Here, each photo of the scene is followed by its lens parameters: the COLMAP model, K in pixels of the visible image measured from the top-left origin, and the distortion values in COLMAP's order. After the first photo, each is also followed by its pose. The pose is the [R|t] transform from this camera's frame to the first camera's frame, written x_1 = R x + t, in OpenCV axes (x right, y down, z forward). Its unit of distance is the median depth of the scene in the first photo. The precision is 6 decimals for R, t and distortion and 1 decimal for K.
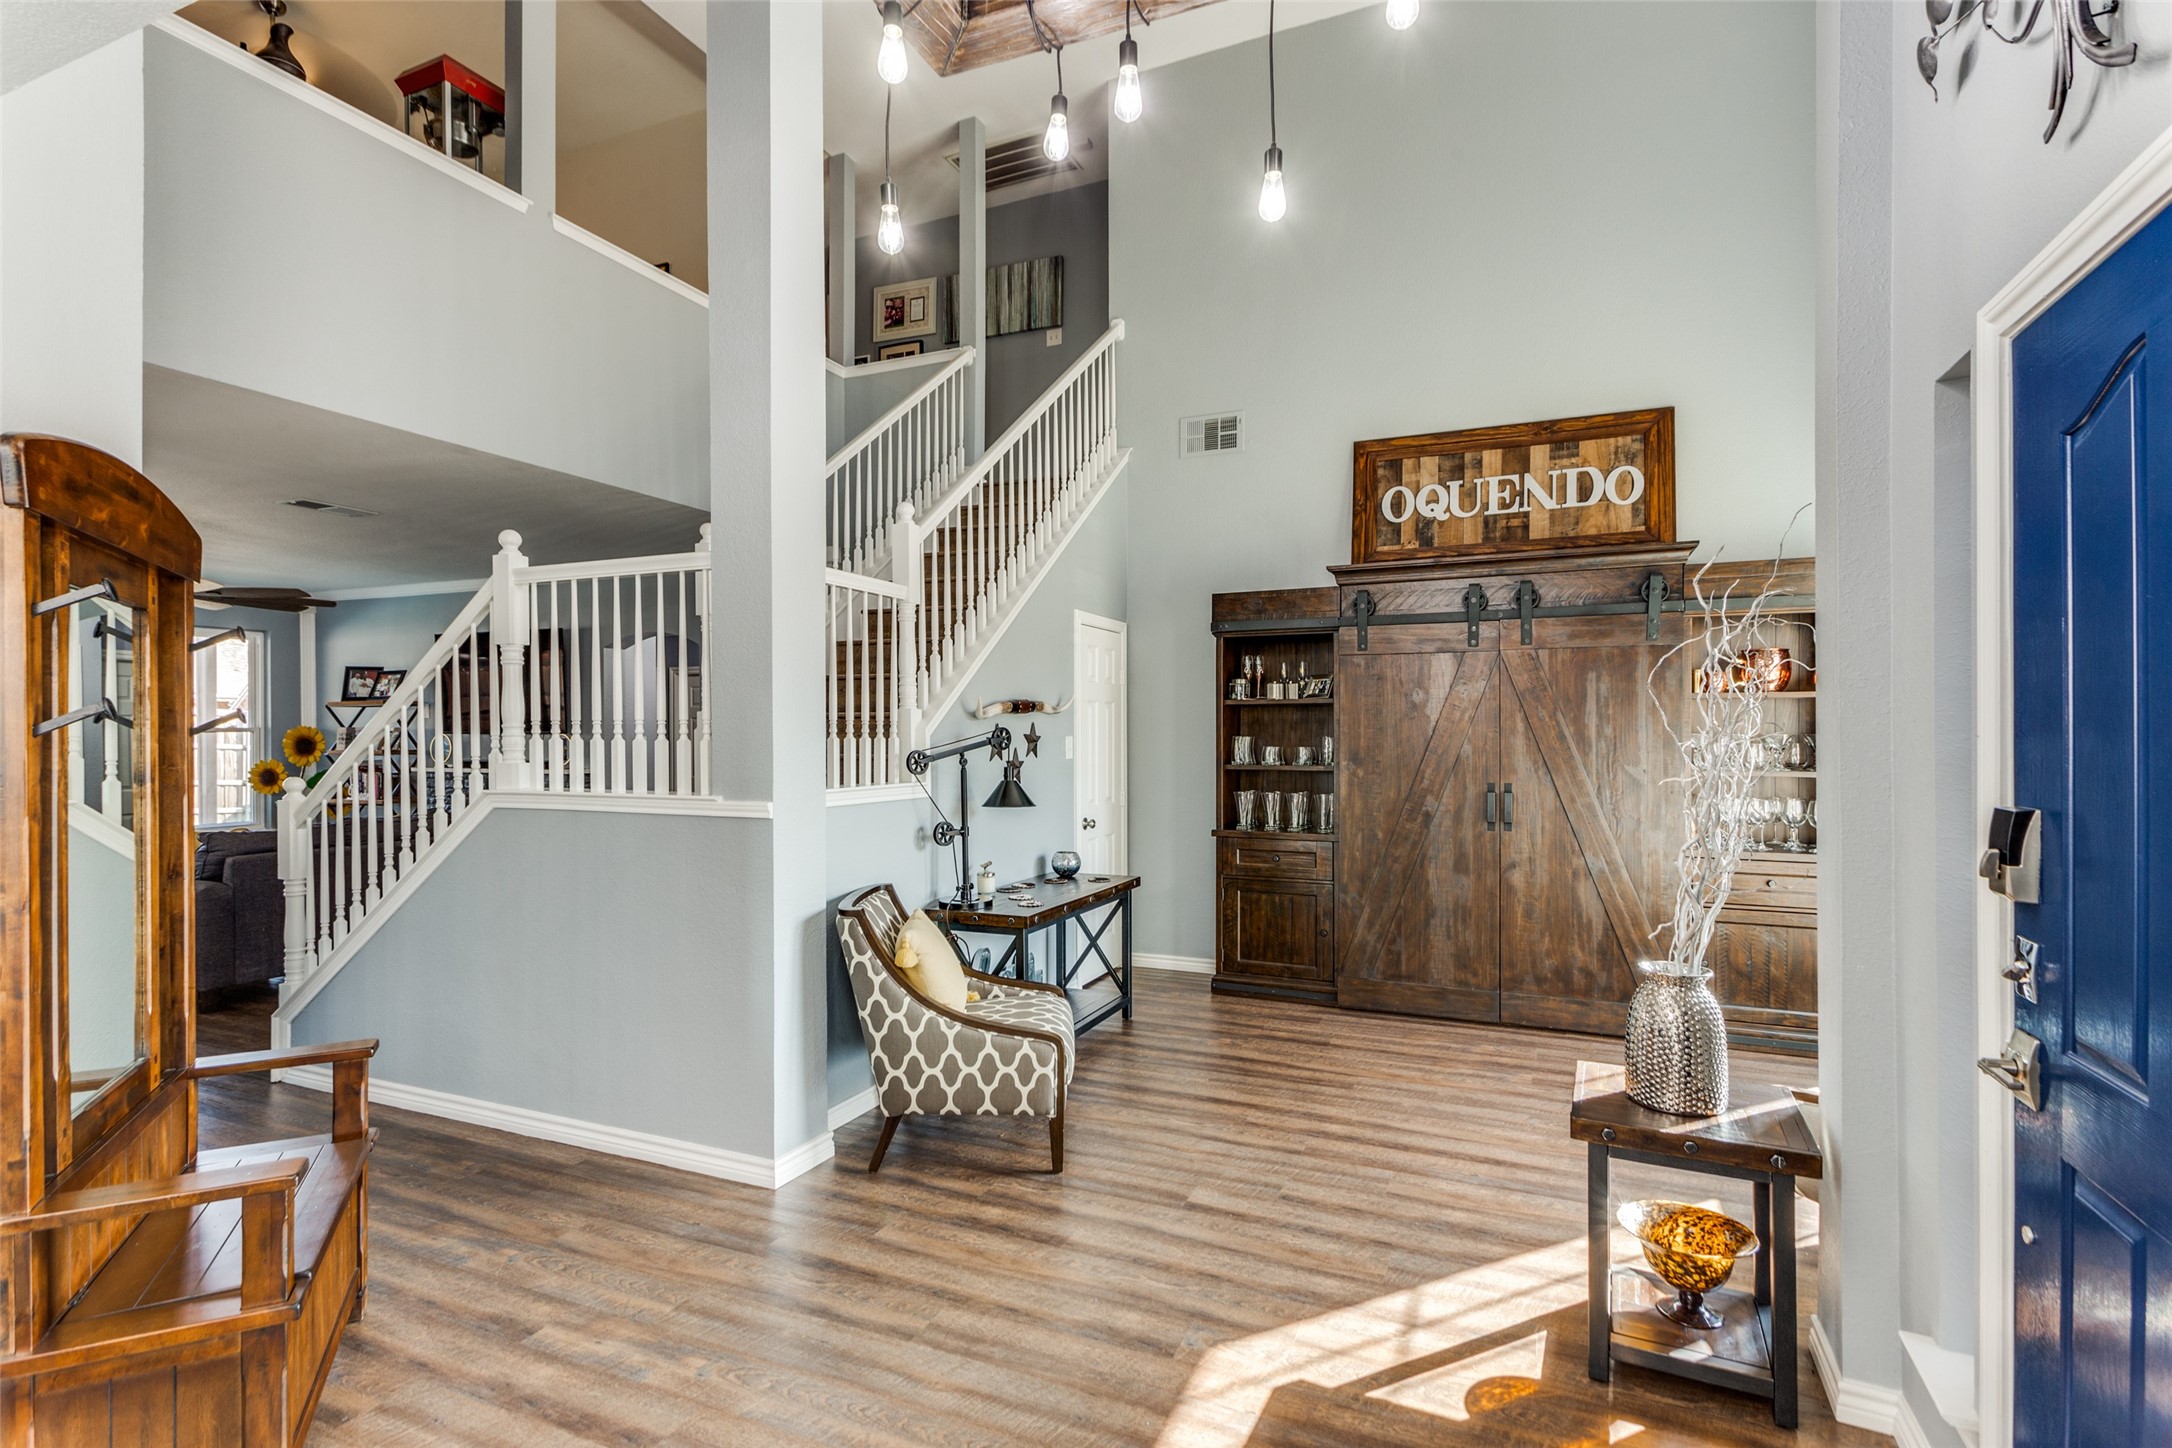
lens RADIAL K [[1035.0, 0, 1077.8], [0, 1035.0, 736.4], [0, 0, 1]] dist [0.002794, 0.000364]
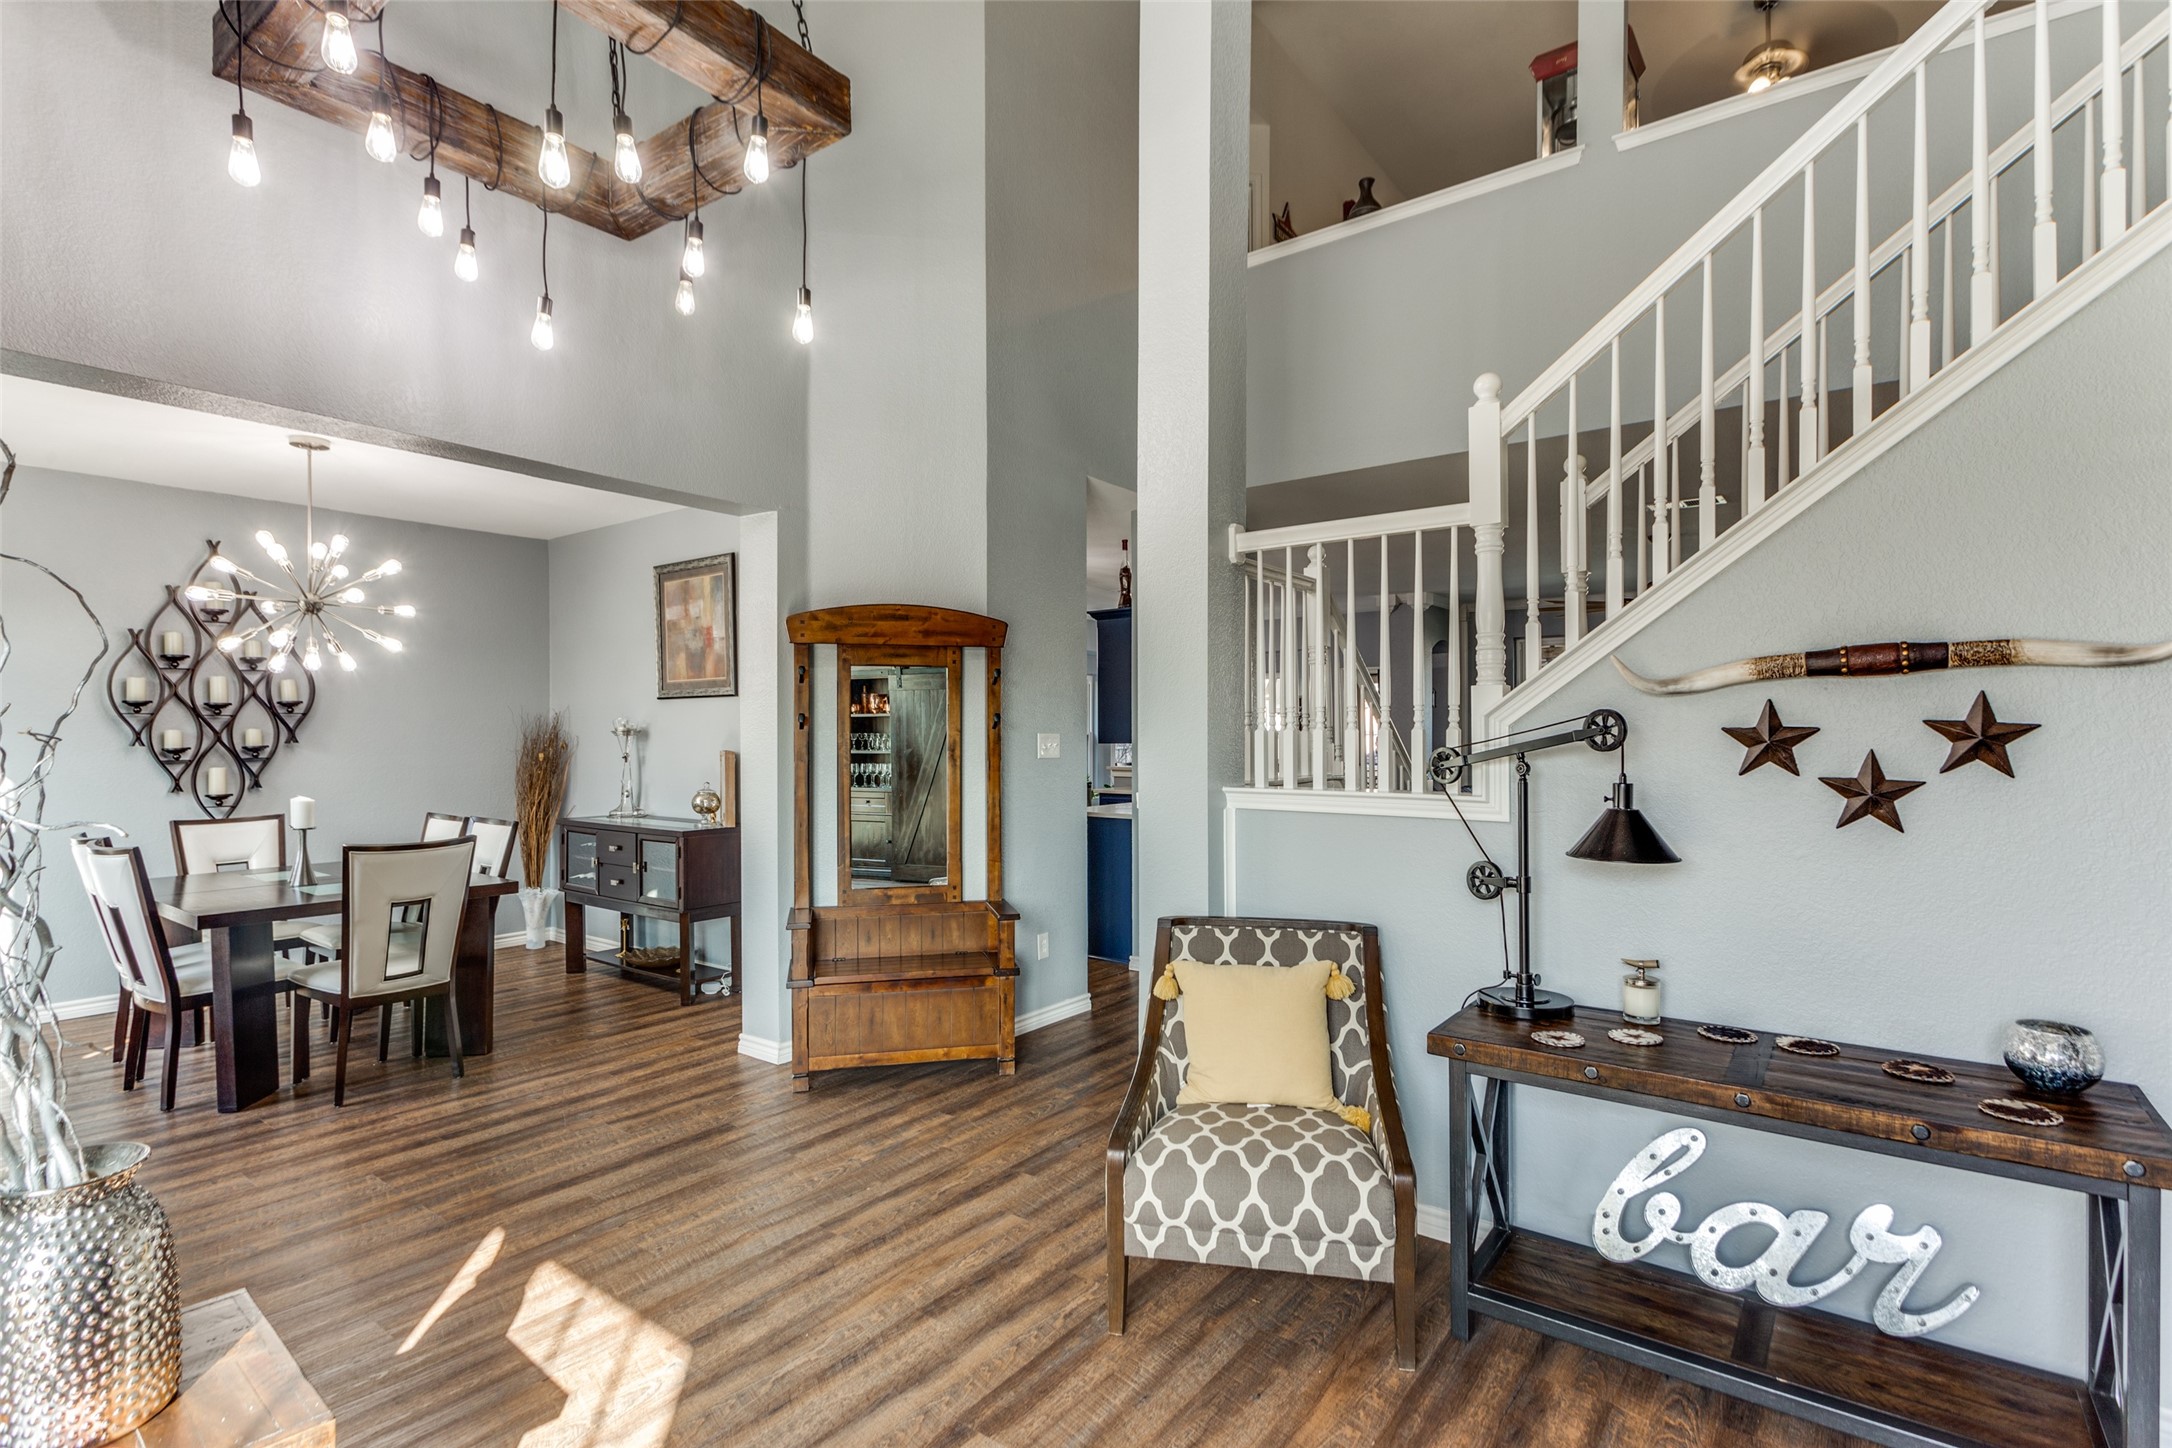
lens RADIAL K [[1041.6, 0, 1086.0], [0, 1041.6, 724.0], [0, 0, 1]] dist [-0.001270, -0.000022]
pose [[-0.222281, -0.000013, -0.974983, 0.454256], [0.002486, 0.999997, -0.000580, -0.001991], [0.974980, -0.002552, -0.222280, 0.747763]]
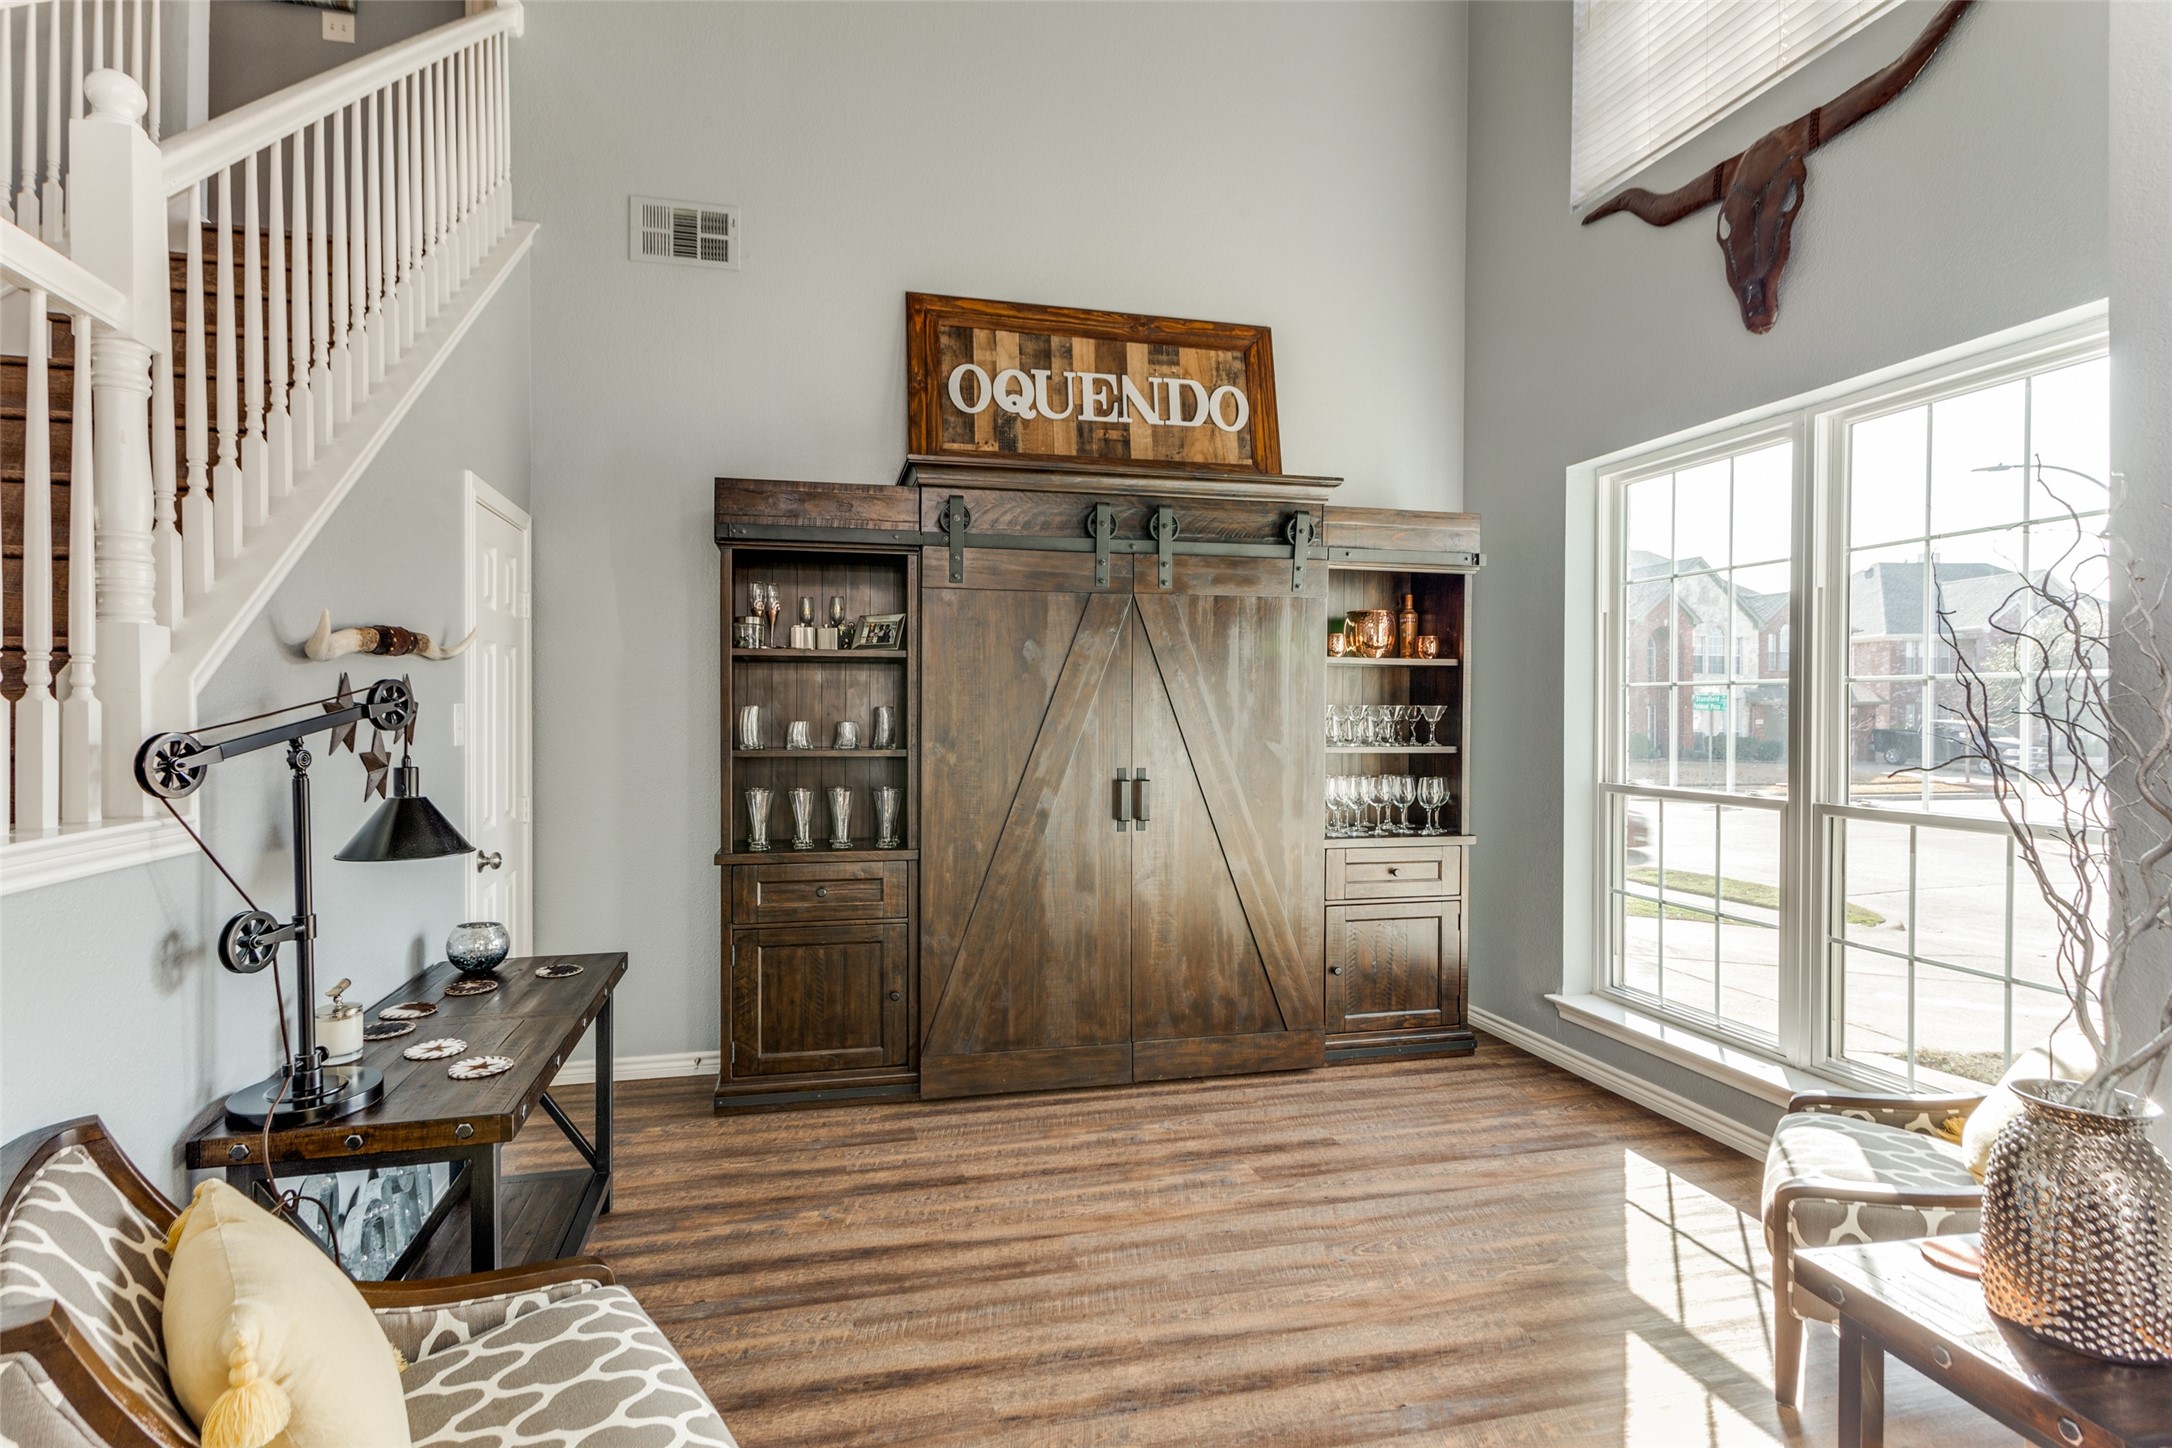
lens RADIAL K [[1069.3, 0, 1060.7], [0, 1069.3, 715.9], [0, 0, 1]] dist [0.003301, 0.000236]
pose [[0.787665, -0.000308, 0.616104, -0.113979], [-0.002983, 0.999986, 0.004314, 0.003269], [-0.616096, -0.005236, 0.787653, 0.399874]]
